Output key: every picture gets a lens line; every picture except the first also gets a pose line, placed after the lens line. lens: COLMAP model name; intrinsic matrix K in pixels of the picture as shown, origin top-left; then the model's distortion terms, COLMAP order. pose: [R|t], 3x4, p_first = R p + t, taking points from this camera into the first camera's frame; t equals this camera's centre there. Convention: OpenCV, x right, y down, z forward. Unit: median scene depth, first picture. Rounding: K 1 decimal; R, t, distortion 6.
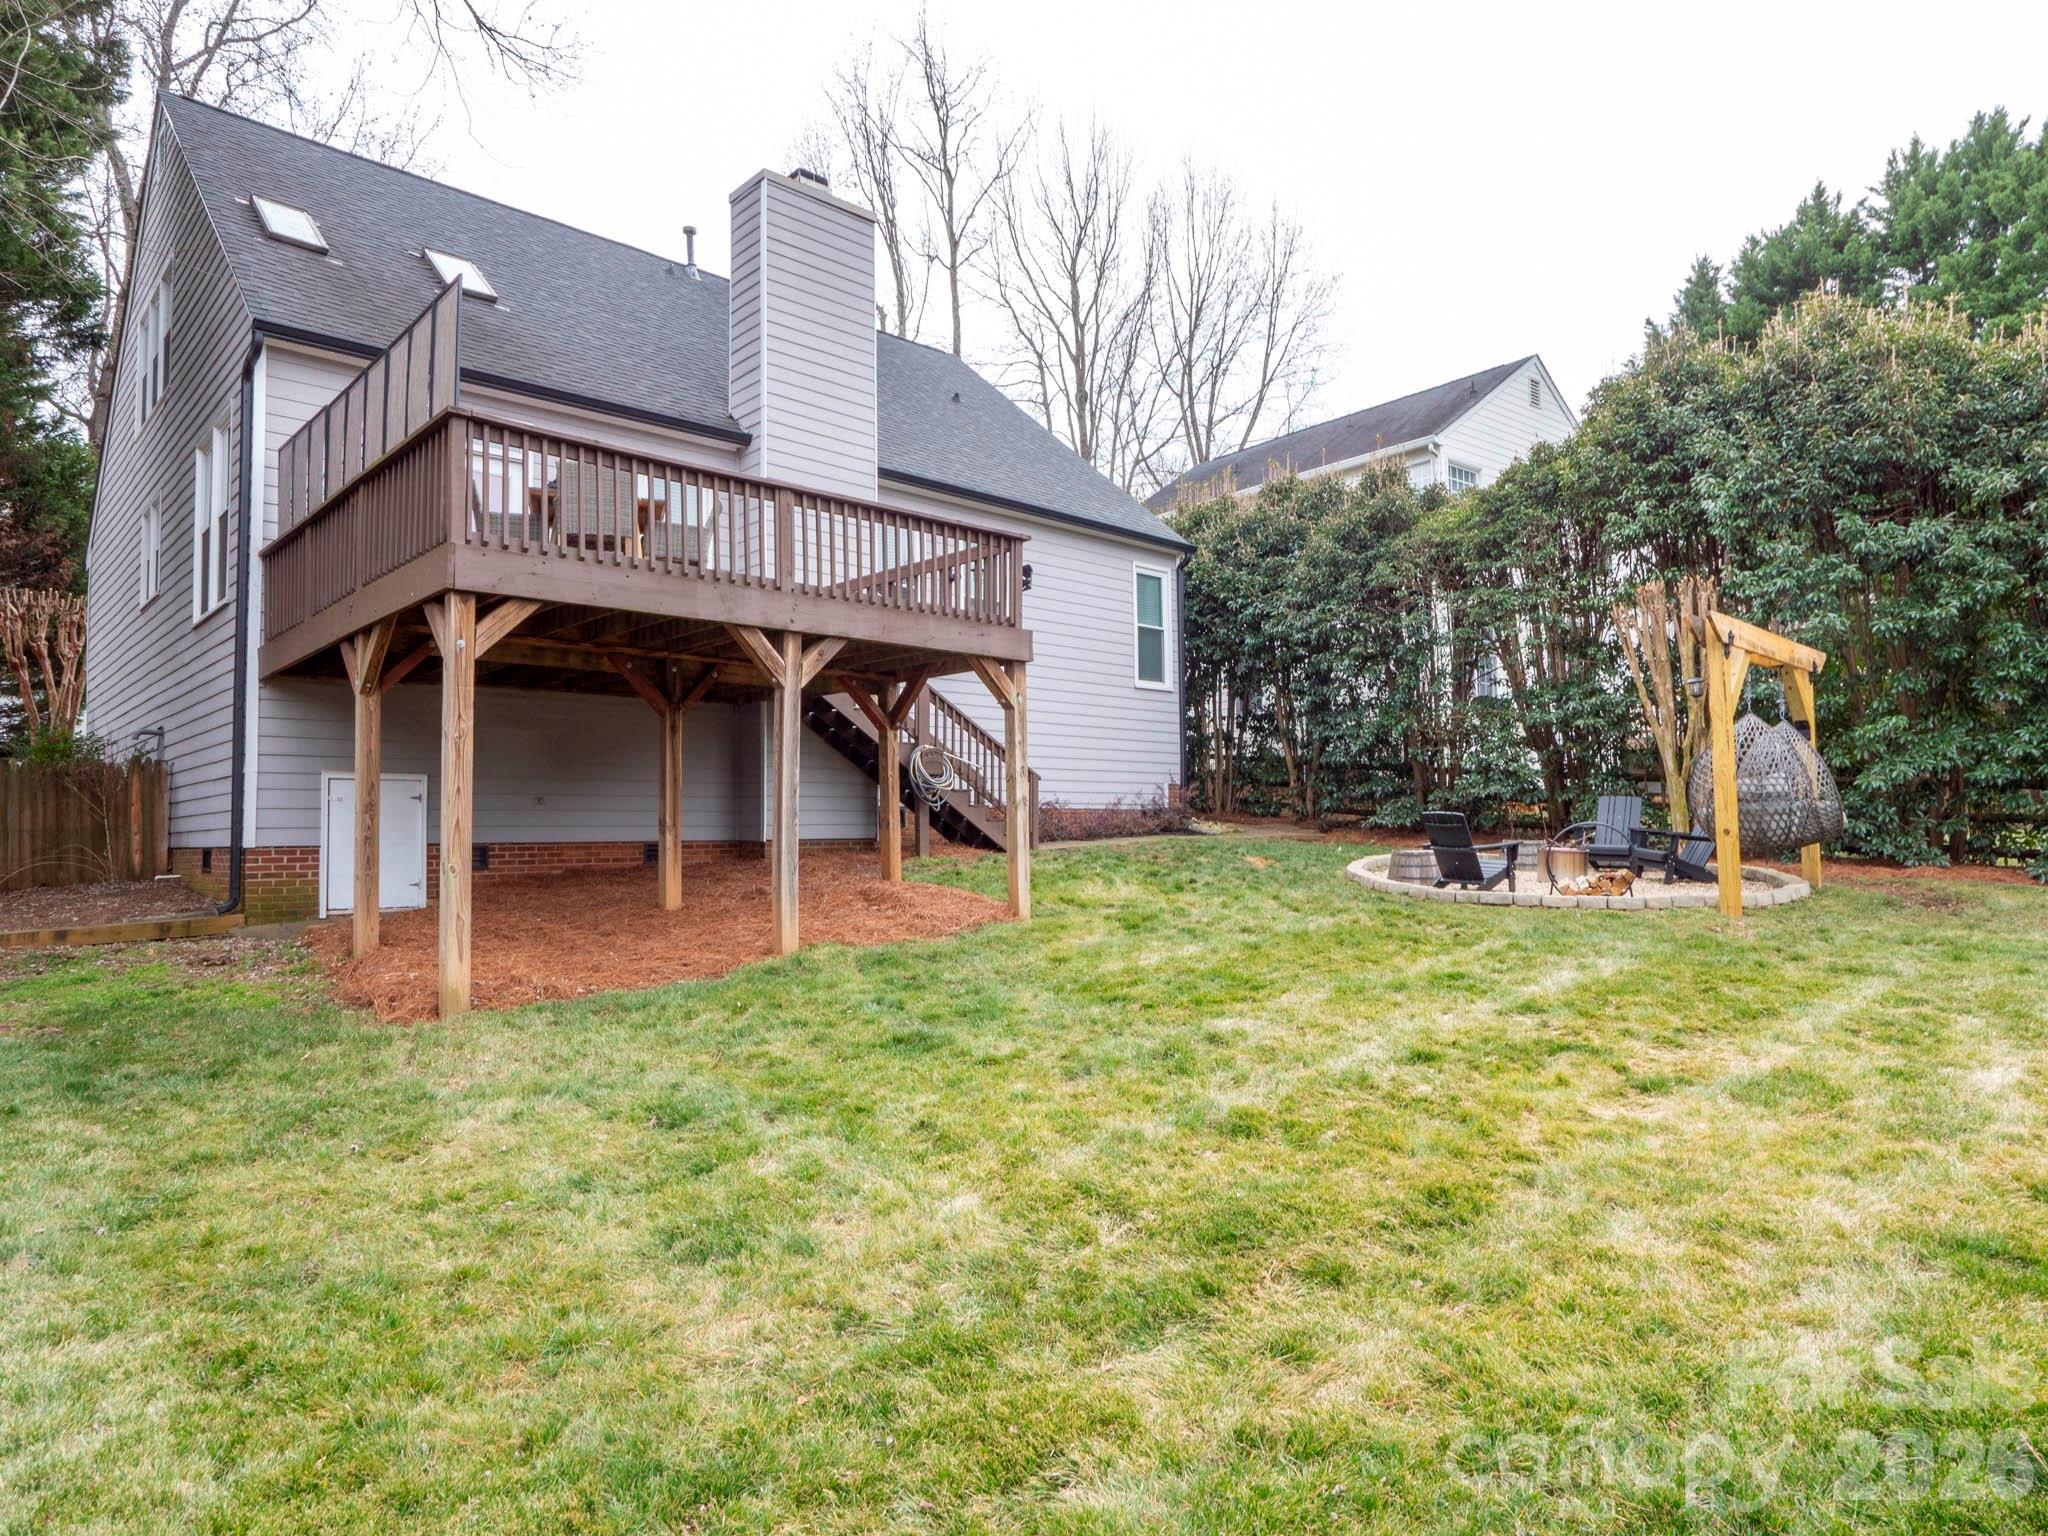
lens RADIAL K [[1259.3, 0, 1024.0], [0, 1259.3, 768.0], [0, 0, 1]] dist [-0.016406, -0.001070]
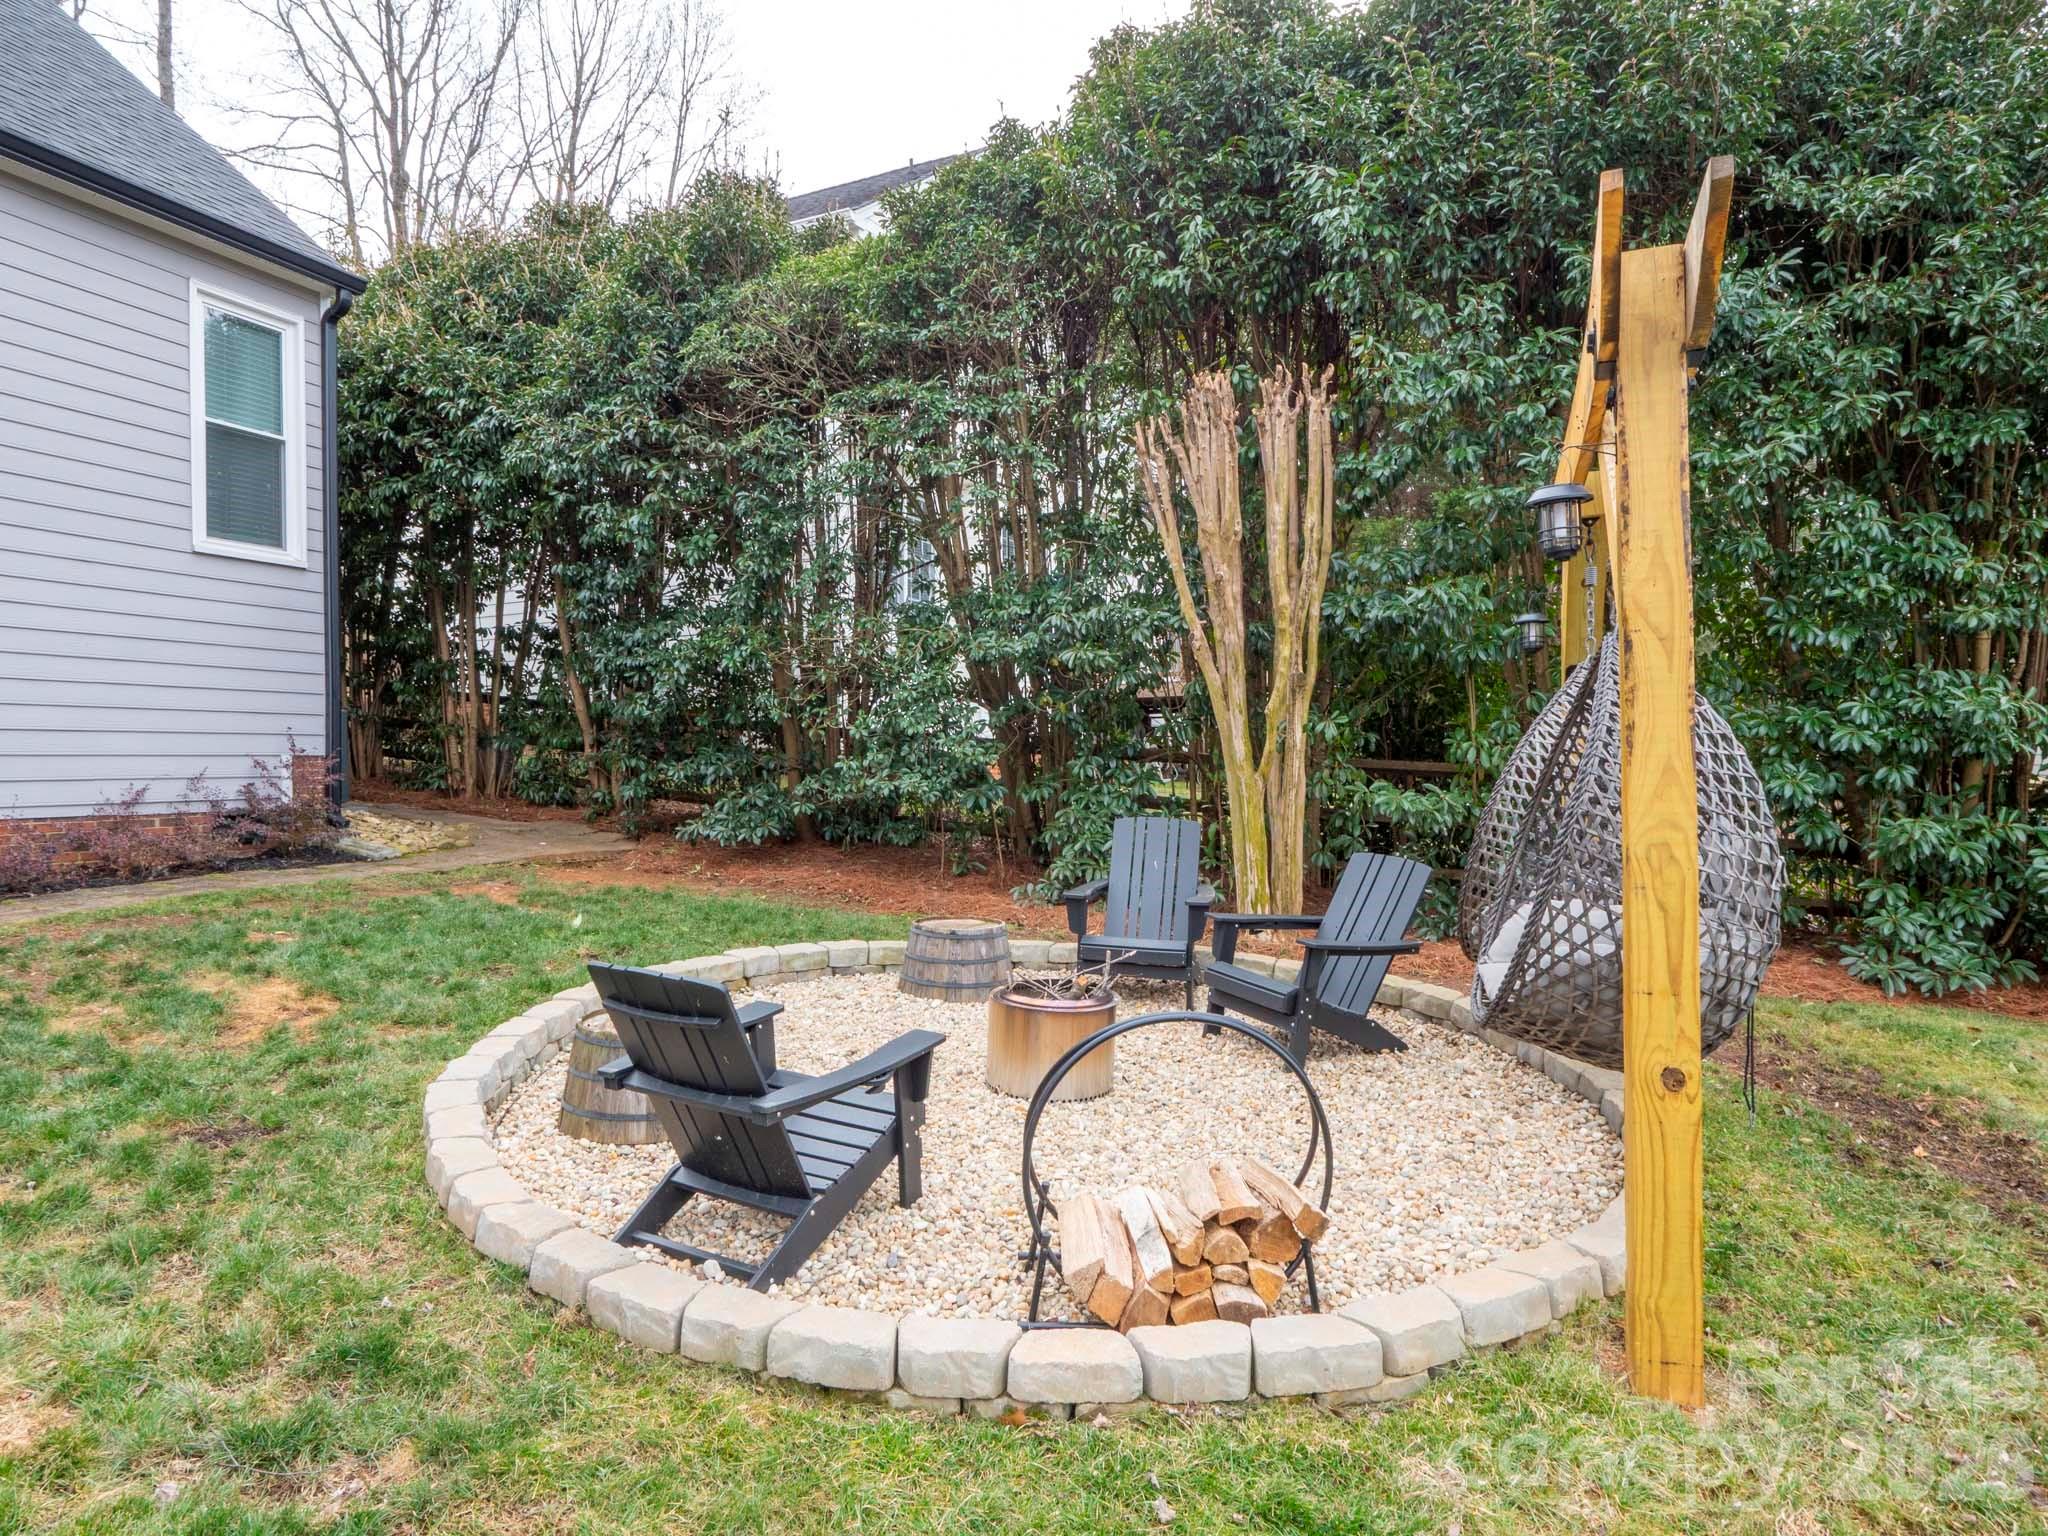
lens RADIAL K [[1259.3, 0, 1024.0], [0, 1259.3, 768.0], [0, 0, 1]] dist [-0.016406, -0.001070]
pose [[0.913208, 0.000787, 0.407493, 0.183242], [-0.021999, 0.998635, 0.047371, -0.012537], [-0.406900, -0.052224, 0.911979, 0.452418]]
